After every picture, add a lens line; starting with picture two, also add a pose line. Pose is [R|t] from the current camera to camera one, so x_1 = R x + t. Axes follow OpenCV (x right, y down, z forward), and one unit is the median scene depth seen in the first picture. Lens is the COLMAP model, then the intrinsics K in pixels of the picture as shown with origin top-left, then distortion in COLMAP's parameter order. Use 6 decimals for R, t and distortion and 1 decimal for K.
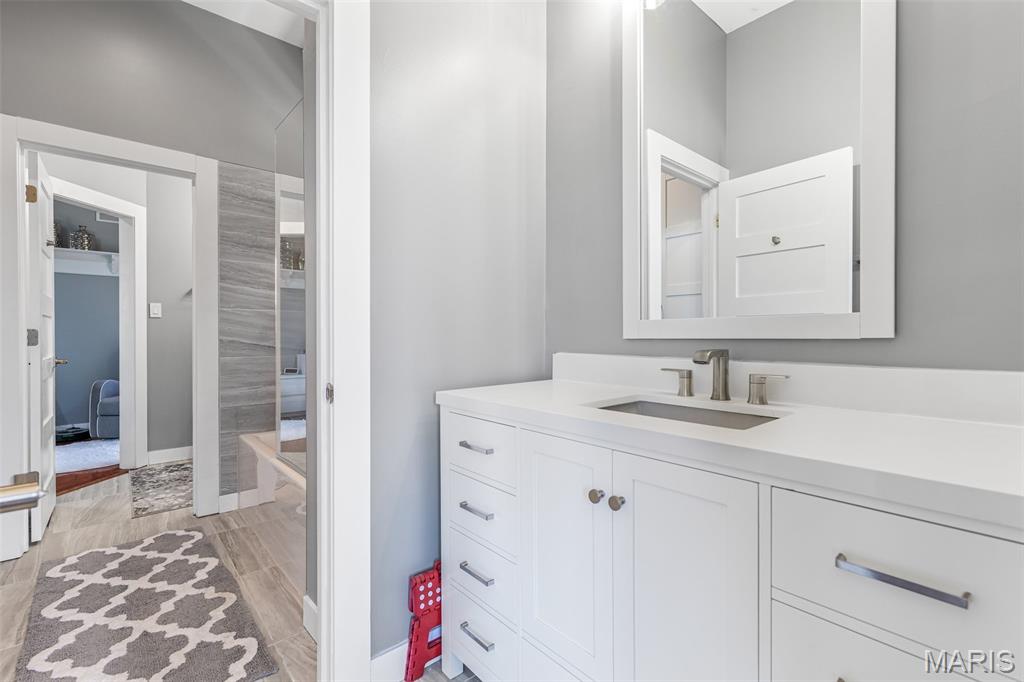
lens RADIAL K [[462.8, 0, 493.0], [0, 462.8, 336.0], [0, 0, 1]] dist [0.000887, 0.000129]
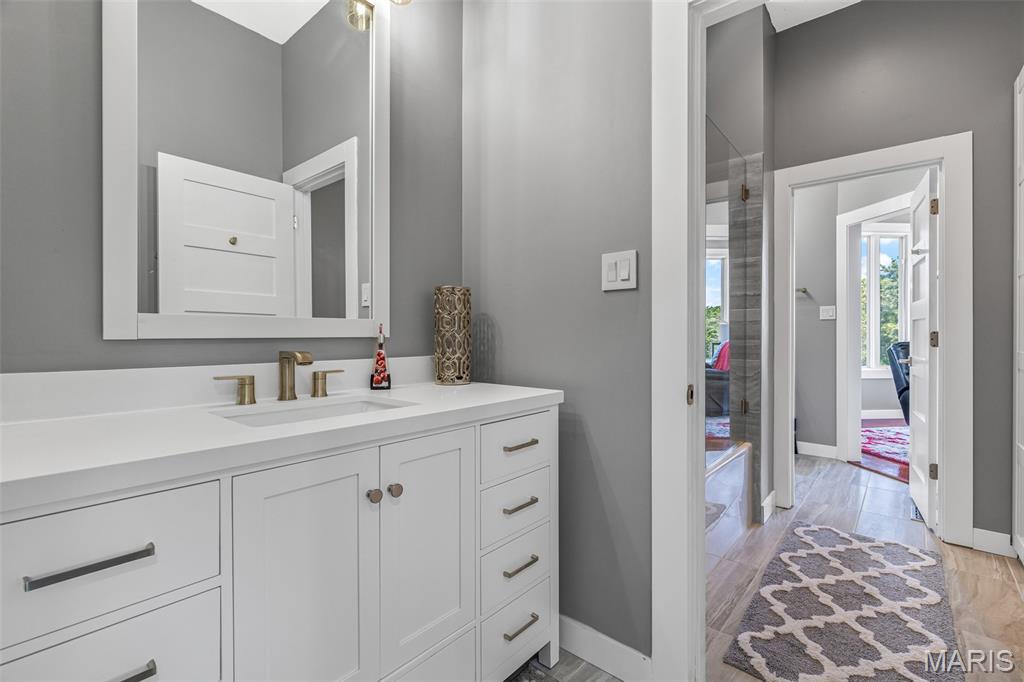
lens RADIAL K [[462.8, 0, 522.4], [0, 462.8, 336.5], [0, 0, 1]] dist [0.000887, 0.000129]
pose [[-0.187068, -0.007680, 0.982317, -0.708248], [-0.002569, 0.999970, 0.007329, -0.011548], [-0.982344, -0.001152, -0.187082, 0.825989]]
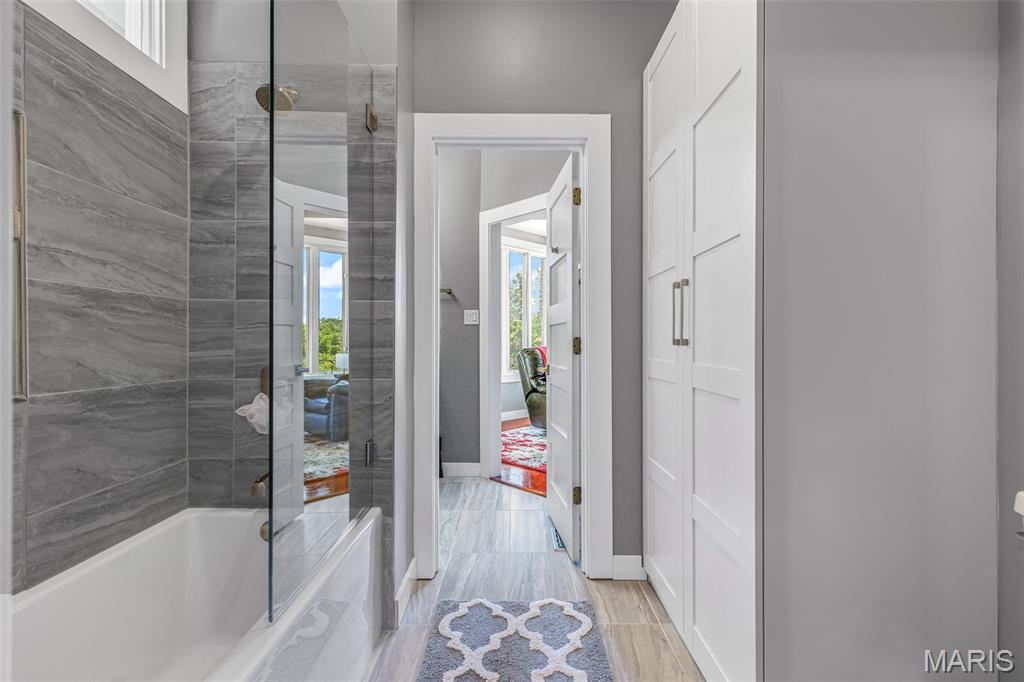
lens RADIAL K [[462.8, 0, 518.3], [0, 462.8, 341.5], [0, 0, 1]] dist [0.000887, 0.000129]
pose [[-0.774355, -0.004236, 0.632738, -0.507245], [-0.005264, 0.999986, 0.000252, -0.009812], [-0.632730, -0.003136, -0.774366, 0.647489]]
